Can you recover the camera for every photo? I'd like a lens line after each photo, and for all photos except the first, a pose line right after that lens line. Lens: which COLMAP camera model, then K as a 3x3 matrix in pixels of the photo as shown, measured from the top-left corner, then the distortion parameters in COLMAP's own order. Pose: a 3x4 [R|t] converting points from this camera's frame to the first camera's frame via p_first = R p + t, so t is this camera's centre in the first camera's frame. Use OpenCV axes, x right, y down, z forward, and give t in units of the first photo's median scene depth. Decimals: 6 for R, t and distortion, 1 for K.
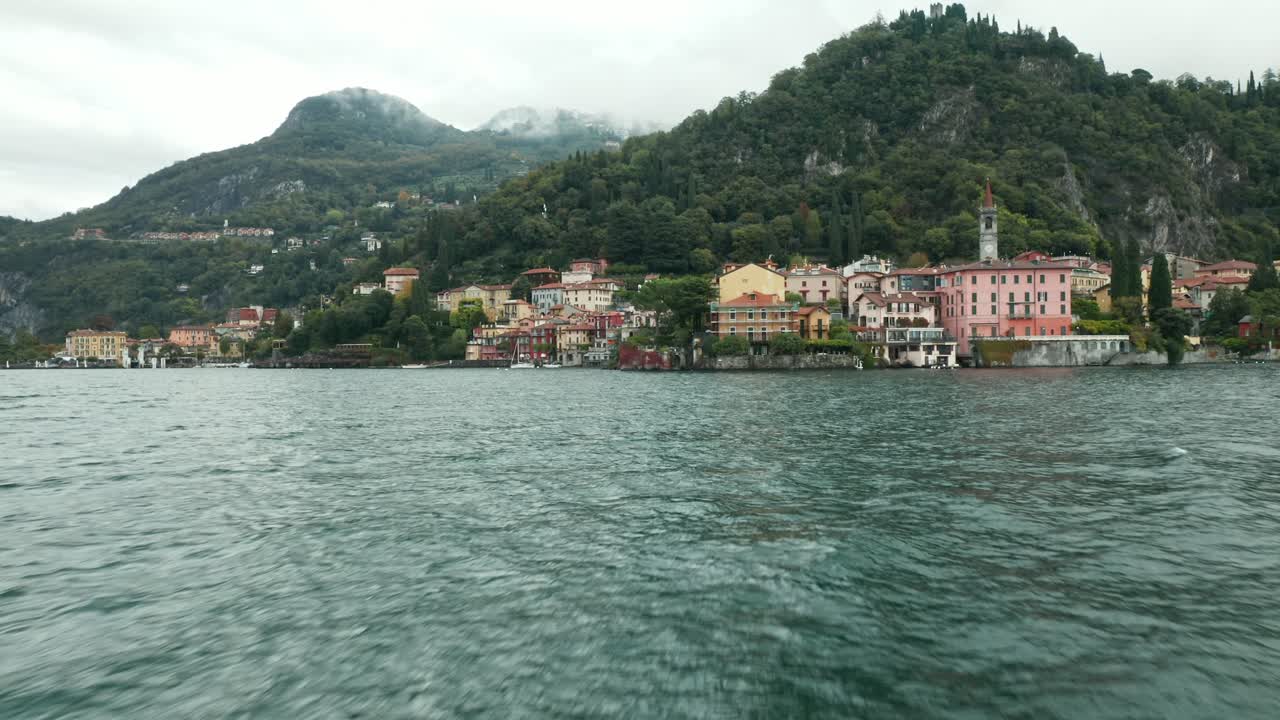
lens RADIAL K [[986.8, 0, 657.0], [0, 986.8, 355.3], [0, 0, 1]] dist [0.056390, -0.047263]
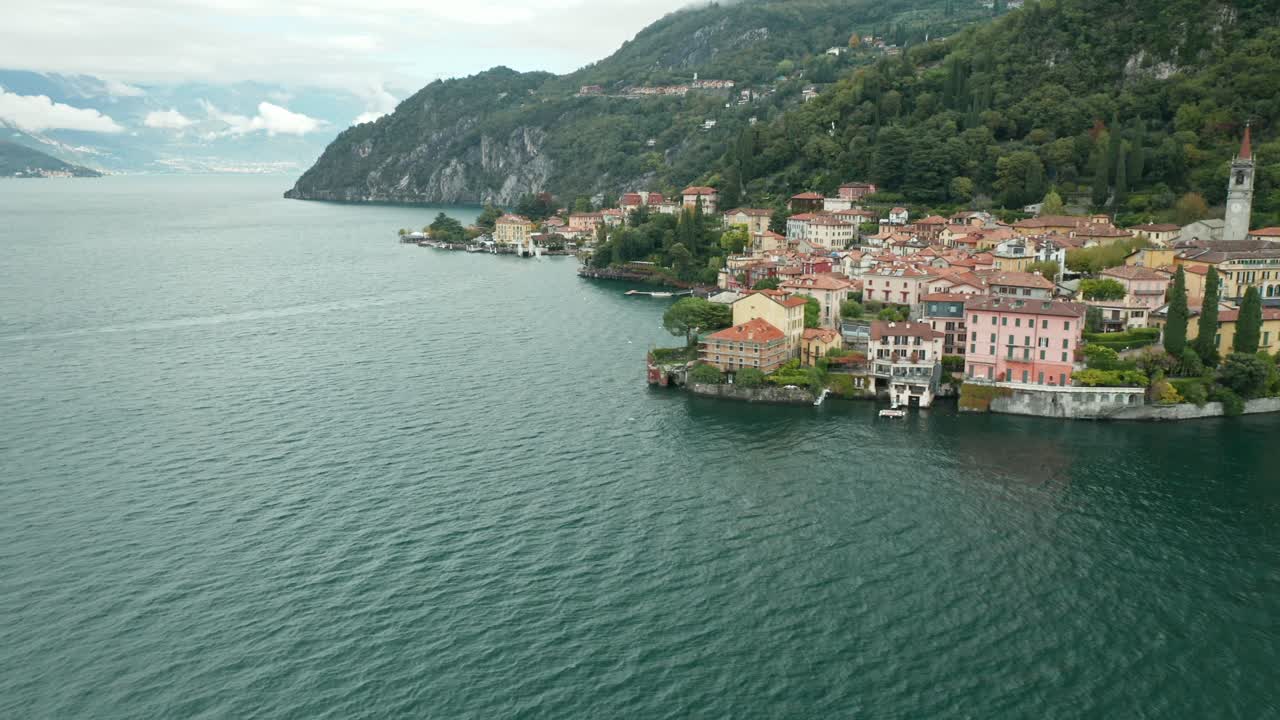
lens RADIAL K [[986.8, 0, 657.0], [0, 986.8, 355.3], [0, 0, 1]] dist [0.056390, -0.047263]
pose [[0.879348, 0.097322, -0.466129, 0.230798], [-0.012947, 0.983416, 0.180900, -0.098999], [0.476004, -0.153039, 0.866025, -0.016769]]
